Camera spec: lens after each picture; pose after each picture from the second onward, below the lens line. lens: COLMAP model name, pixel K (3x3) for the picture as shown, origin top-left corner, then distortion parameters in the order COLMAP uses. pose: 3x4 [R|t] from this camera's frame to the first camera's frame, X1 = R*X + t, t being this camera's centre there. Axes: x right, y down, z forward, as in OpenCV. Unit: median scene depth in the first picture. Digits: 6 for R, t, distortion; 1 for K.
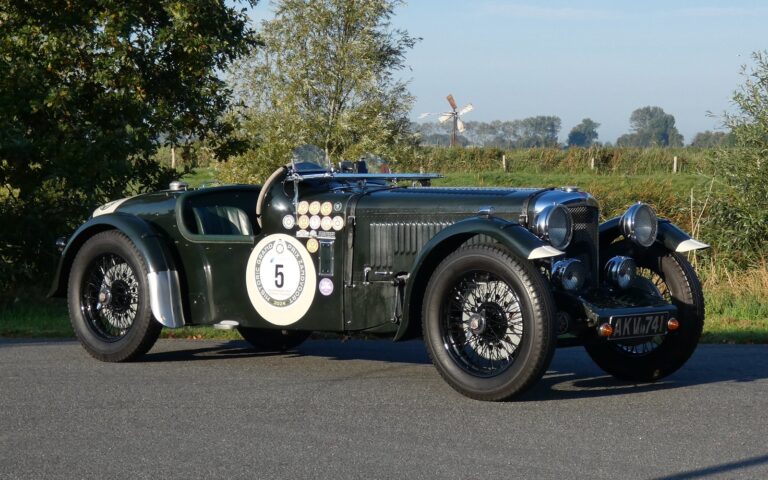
lens RADIAL K [[1811.4, 0, 384.0], [0, 1811.4, 240.0], [0, 0, 1]] dist [0.294212, -0.346209]
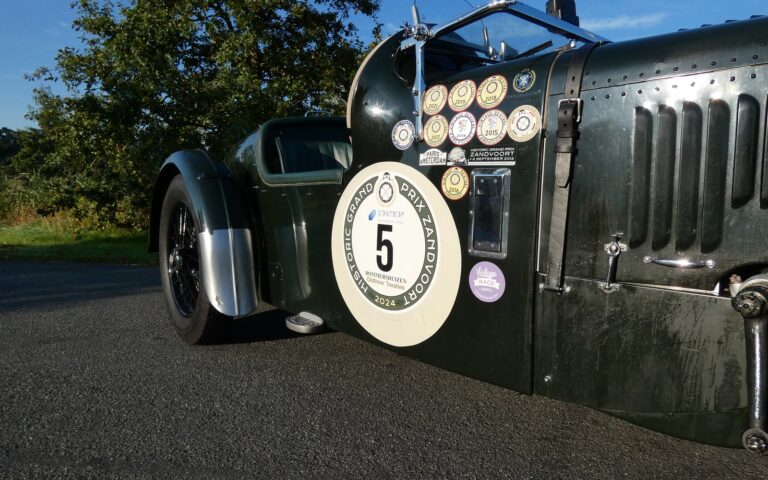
lens RADIAL K [[466.2, 0, 384.0], [0, 466.2, 240.0], [0, 0, 1]] dist [-0.003651, -0.003591]
pose [[0.987250, 0.022411, -0.157590, -0.038267], [-0.011151, 0.997344, 0.071977, 0.008627], [0.158785, -0.069302, 0.984878, 0.885452]]
